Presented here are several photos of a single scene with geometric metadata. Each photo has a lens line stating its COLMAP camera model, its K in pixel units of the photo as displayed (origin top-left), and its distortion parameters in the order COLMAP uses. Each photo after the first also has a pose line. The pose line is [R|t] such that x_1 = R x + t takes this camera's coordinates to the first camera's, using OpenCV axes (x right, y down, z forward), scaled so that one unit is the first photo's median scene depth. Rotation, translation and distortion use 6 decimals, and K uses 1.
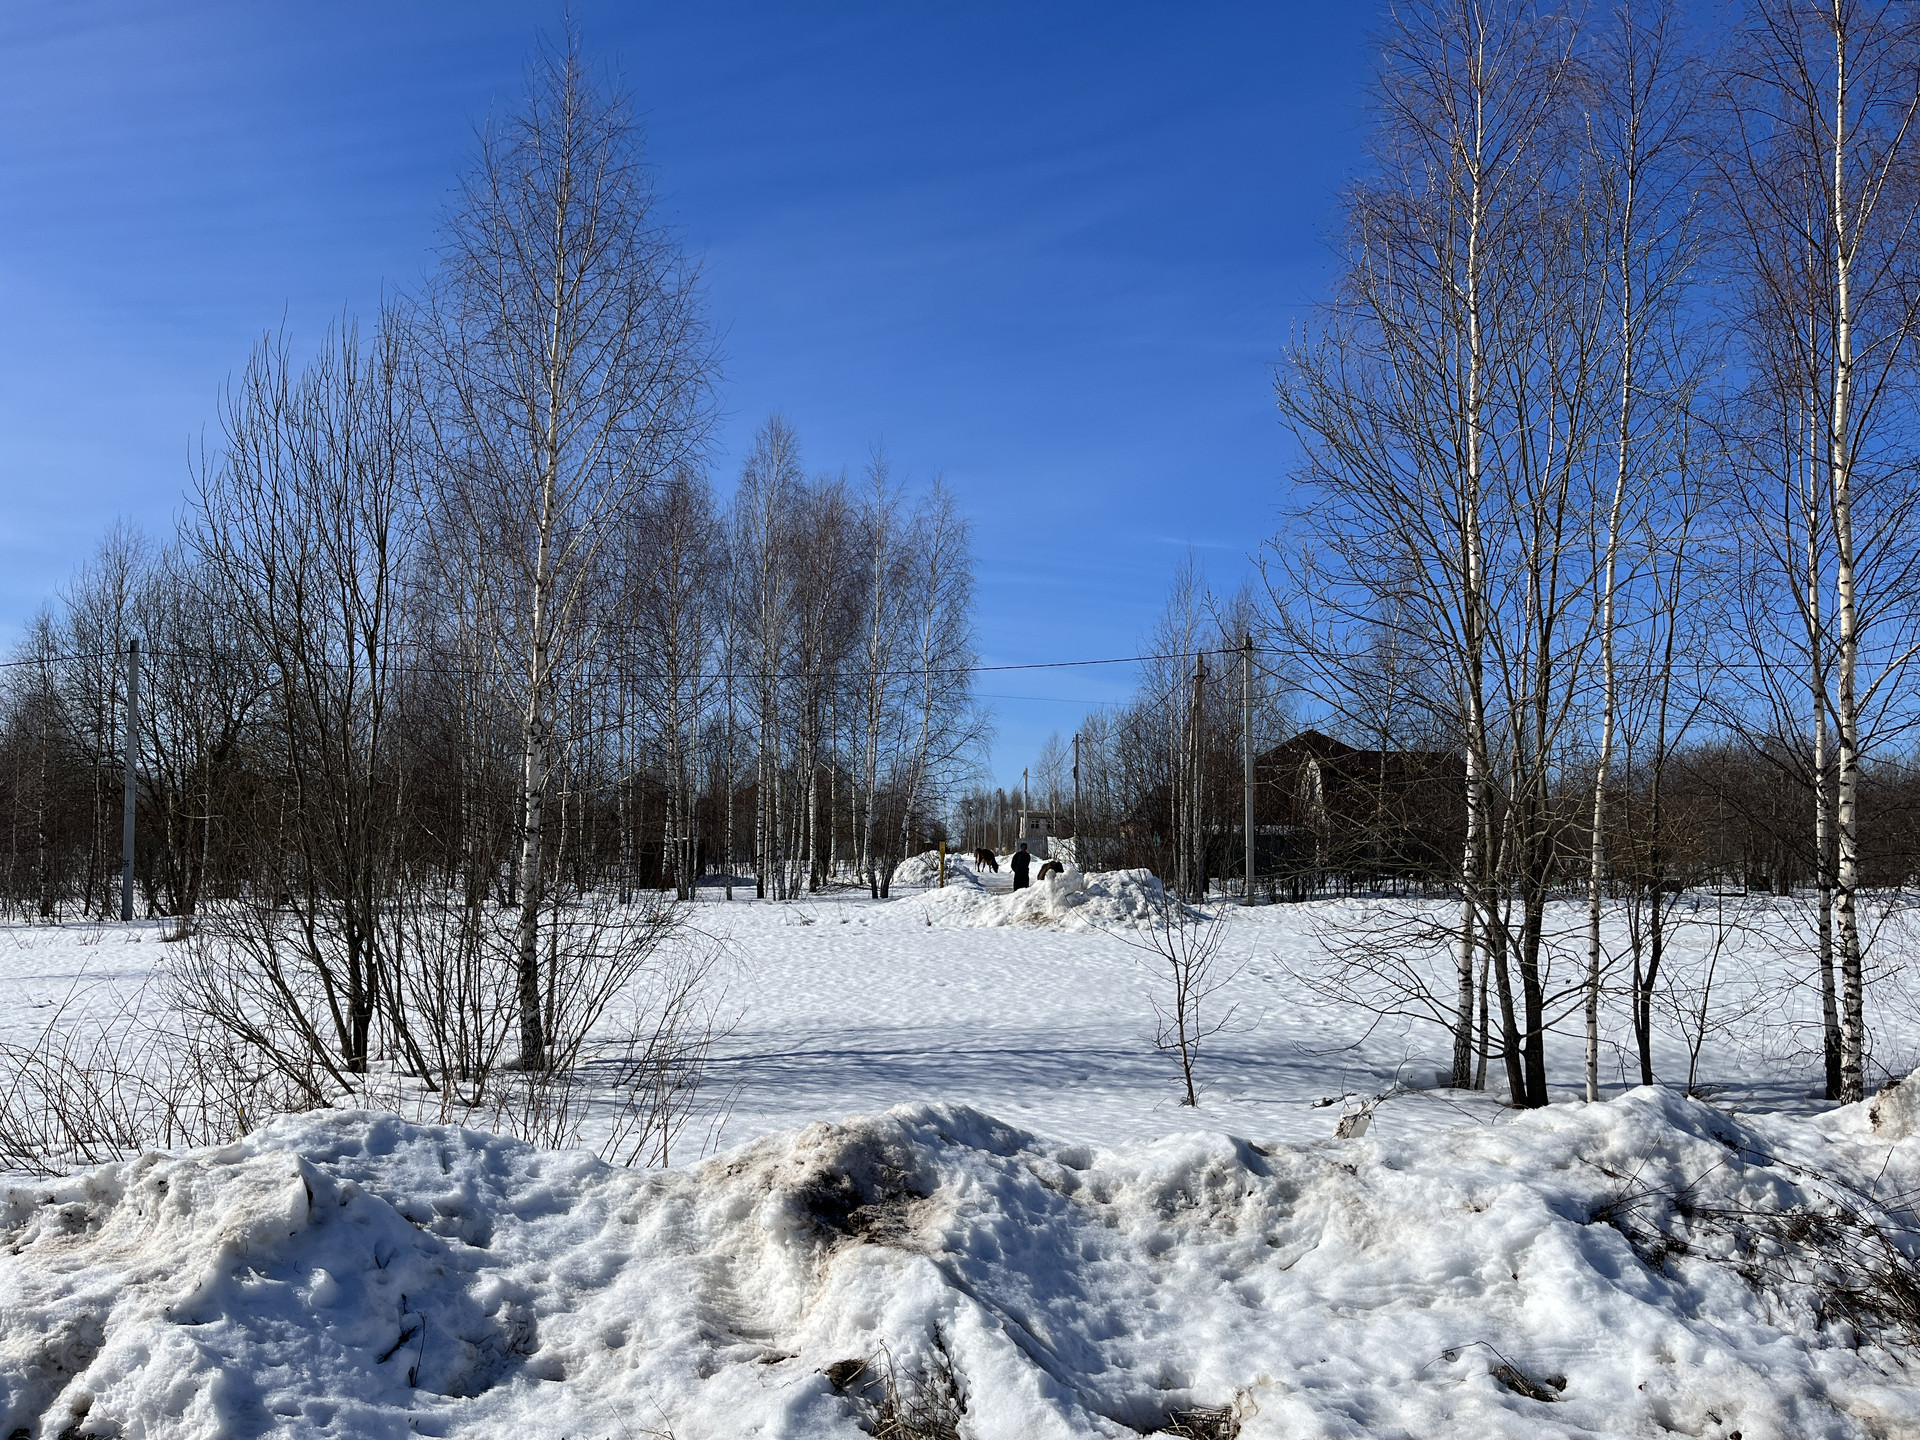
lens RADIAL K [[1434.8, 0, 945.1], [0, 1434.8, 730.4], [0, 0, 1]] dist [0.066946, -0.091359]
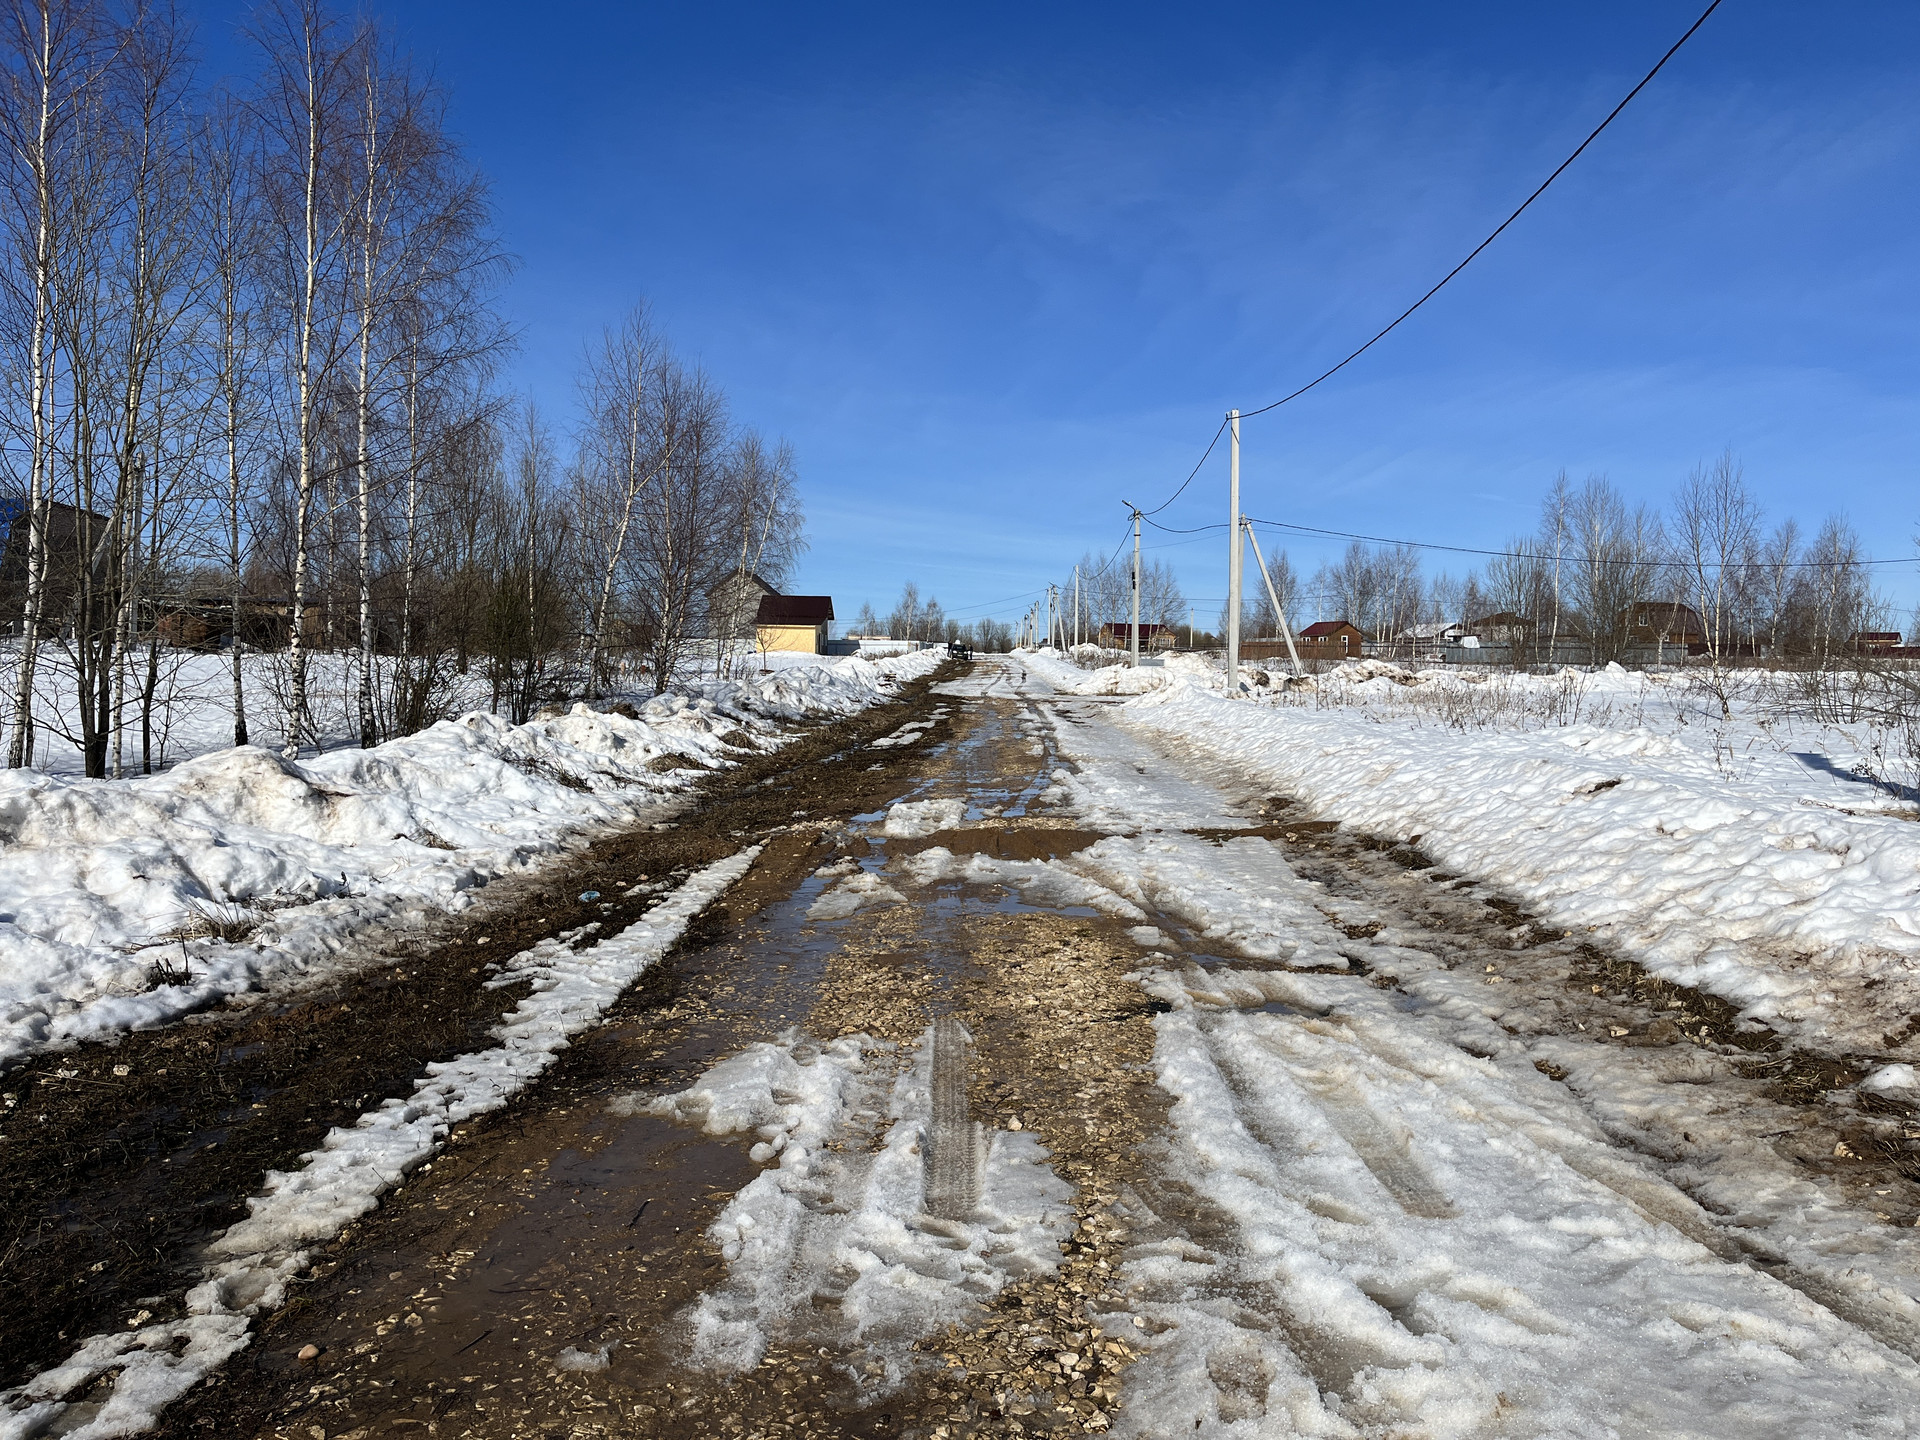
lens RADIAL K [[1434.8, 0, 965.6], [0, 1434.8, 720.9], [0, 0, 1]] dist [0.066946, -0.091359]
pose [[0.195504, -0.047992, 0.979528, -1.682132], [-0.109205, 0.991525, 0.070376, 0.005892], [-0.974604, -0.120728, 0.188606, -0.208761]]
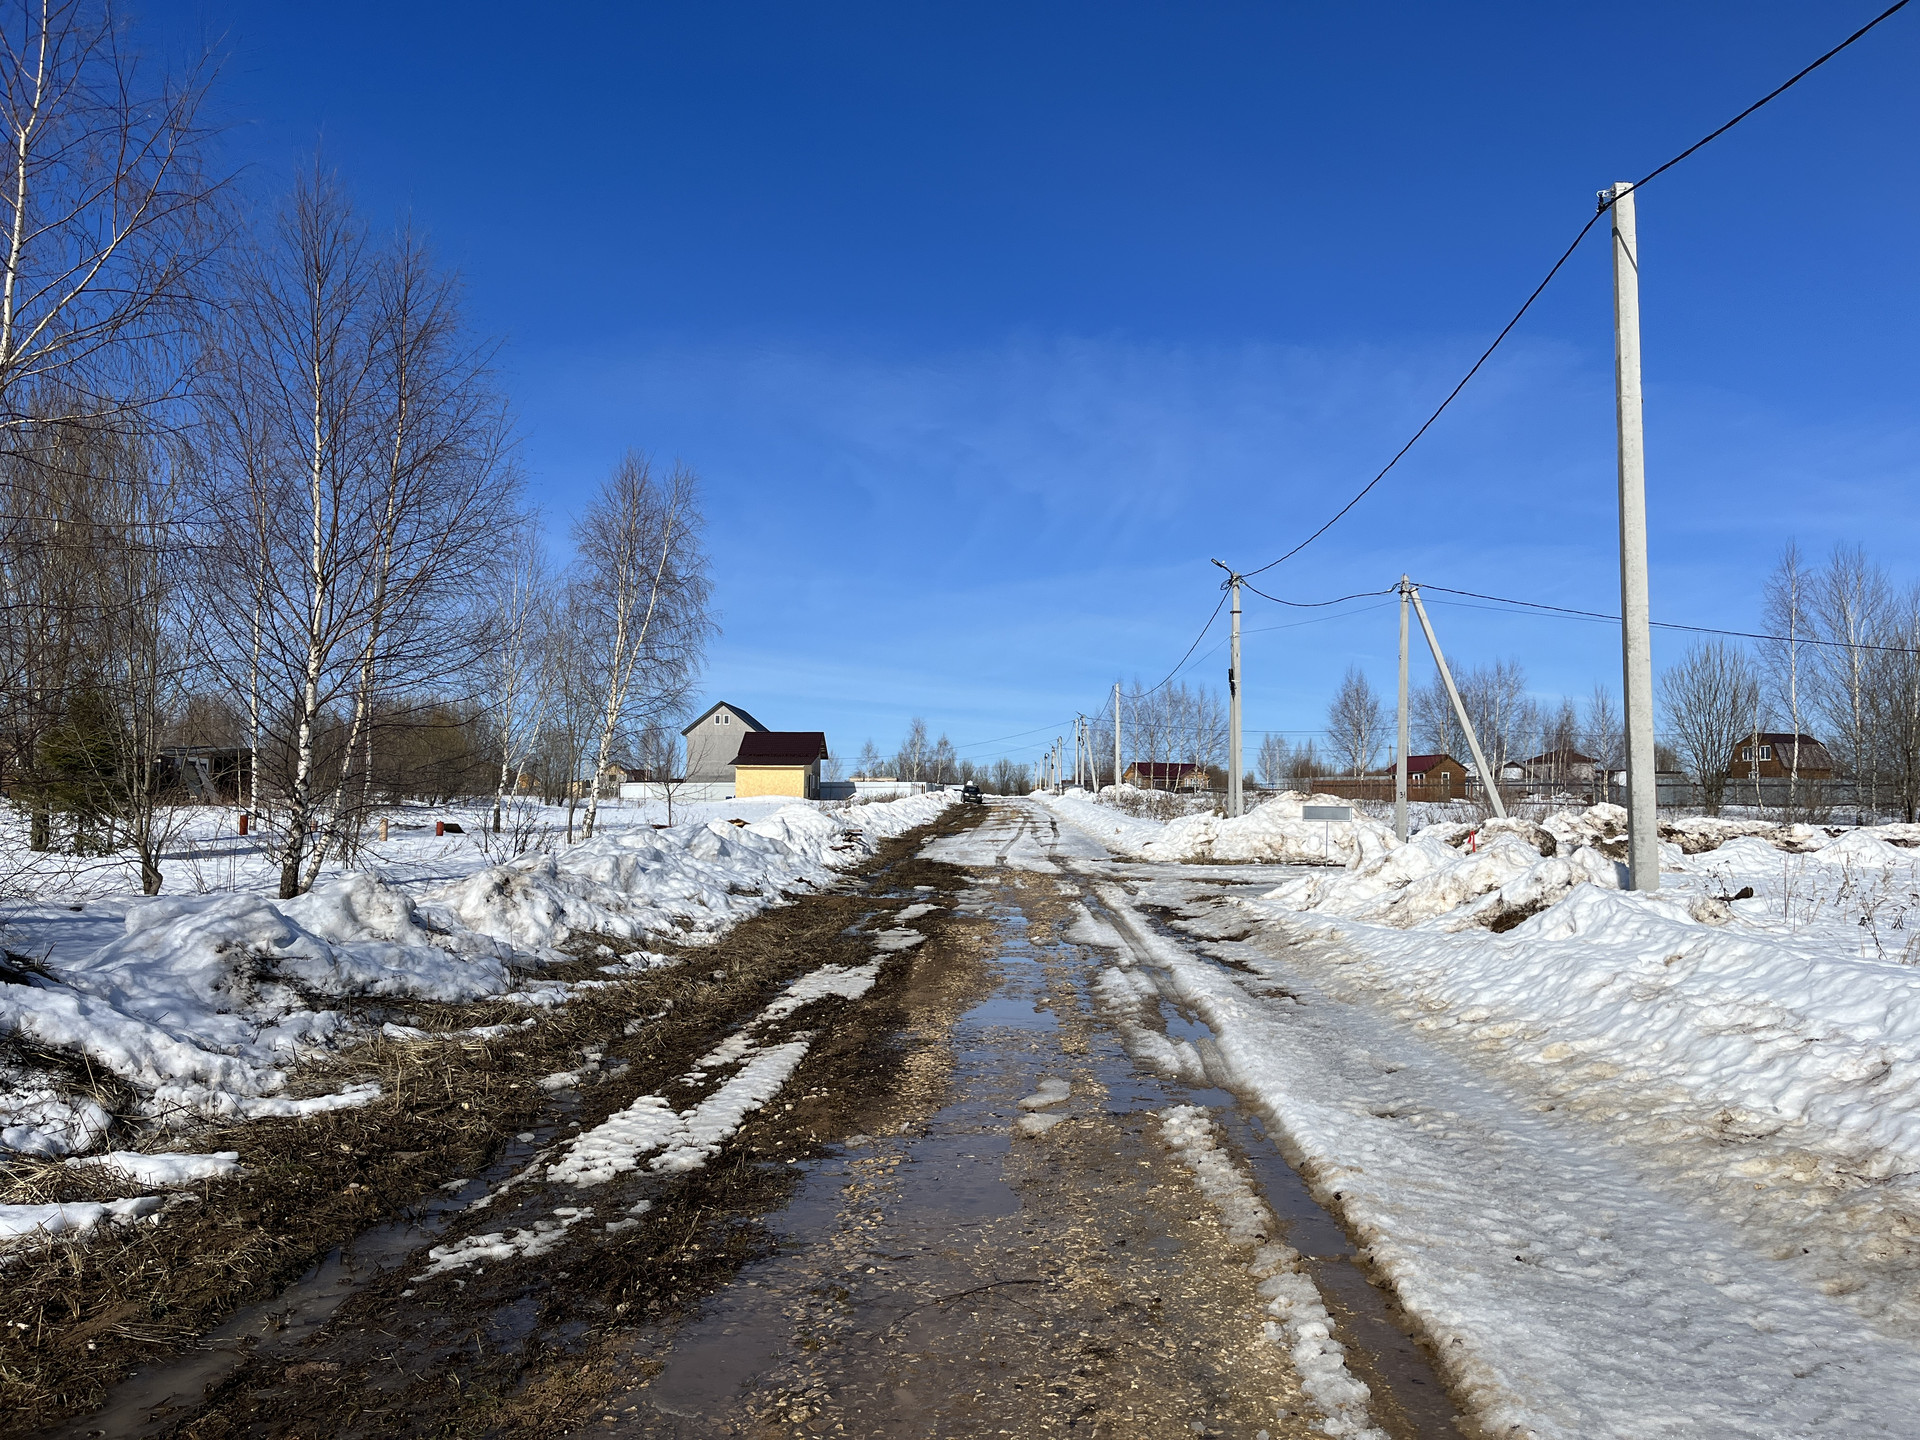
lens RADIAL K [[1434.8, 0, 953.8], [0, 1434.8, 720.1], [0, 0, 1]] dist [0.066946, -0.091359]
pose [[0.215043, 0.048234, 0.975413, 1.646040], [-0.100816, 0.994540, -0.026954, 0.077806], [-0.971387, -0.092541, 0.218732, 0.402550]]
